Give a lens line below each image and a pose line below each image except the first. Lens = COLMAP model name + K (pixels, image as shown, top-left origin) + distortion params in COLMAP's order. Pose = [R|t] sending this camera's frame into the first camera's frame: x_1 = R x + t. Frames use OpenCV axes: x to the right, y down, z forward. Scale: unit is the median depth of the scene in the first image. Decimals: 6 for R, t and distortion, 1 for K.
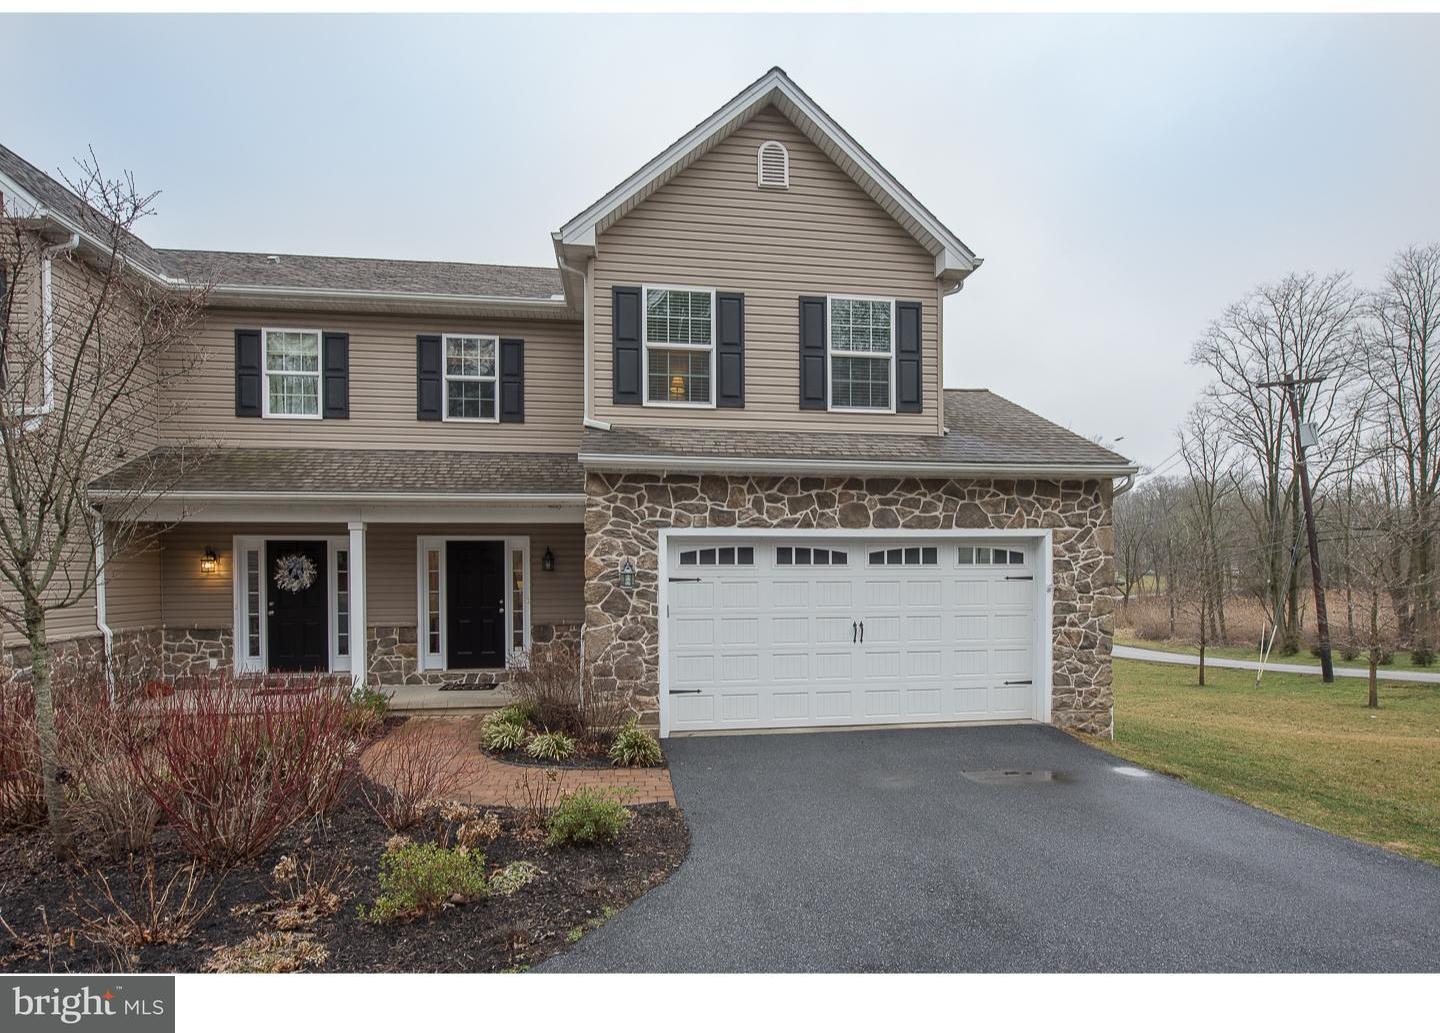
lens RADIAL K [[703.9, 0, 694.3], [0, 703.9, 591.0], [0, 0, 1]] dist [-0.000803, -0.002160]
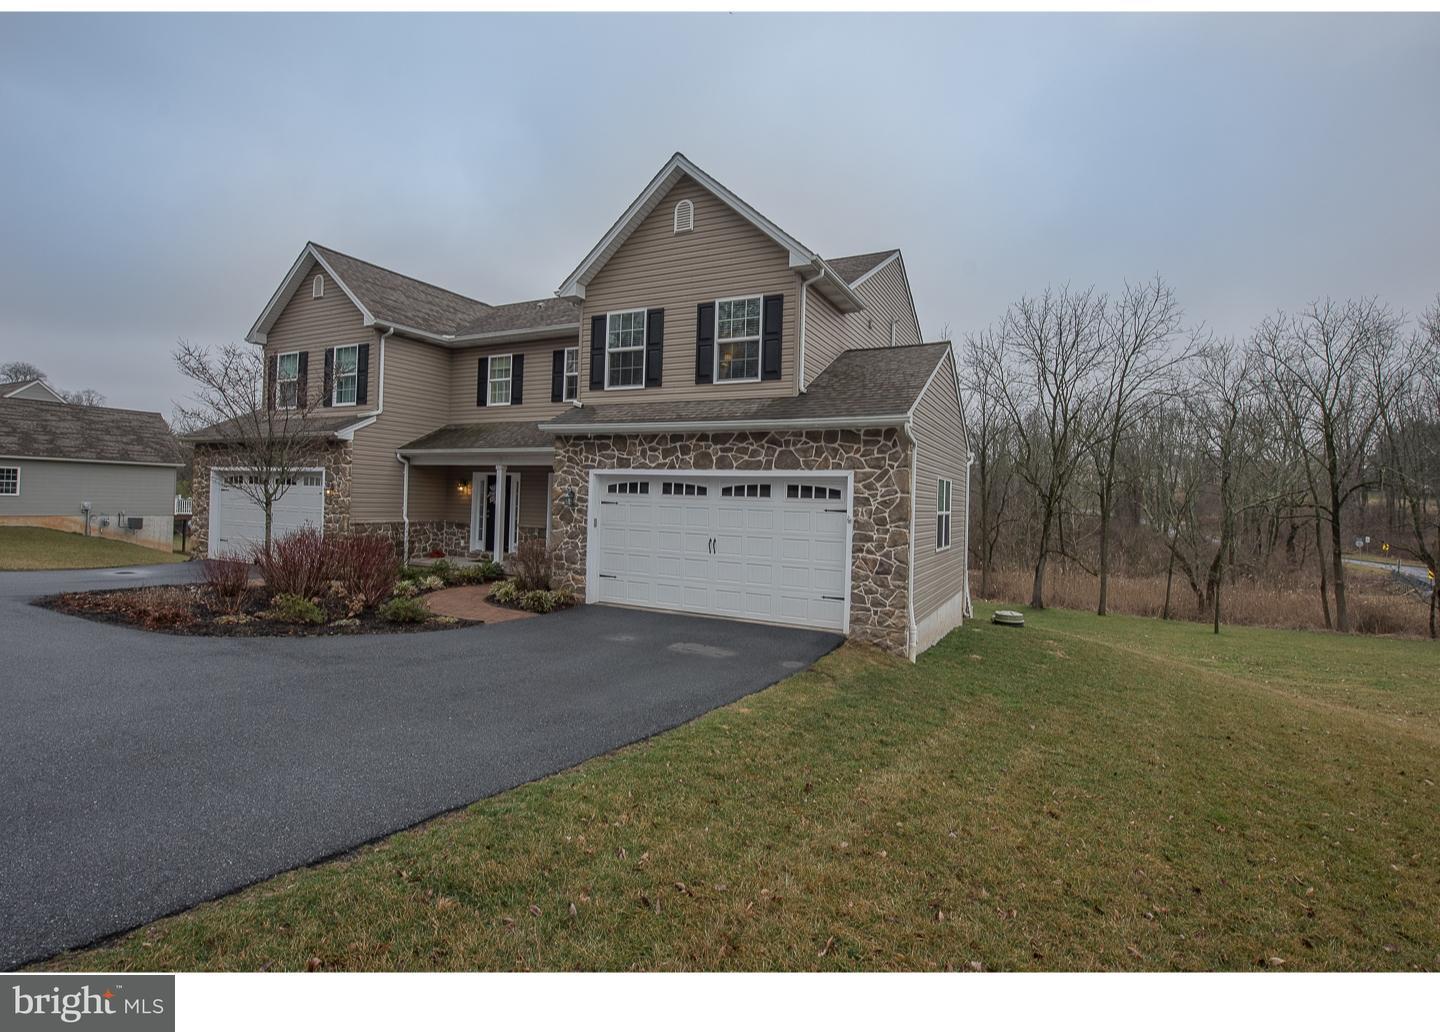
lens RADIAL K [[703.9, 0, 723.8], [0, 703.9, 505.7], [0, 0, 1]] dist [-0.000803, -0.002160]
pose [[0.812174, 0.032435, -0.582513, 1.031752], [-0.050412, 0.998621, -0.014684, 0.000035], [0.581233, 0.041292, 0.812689, -0.093425]]
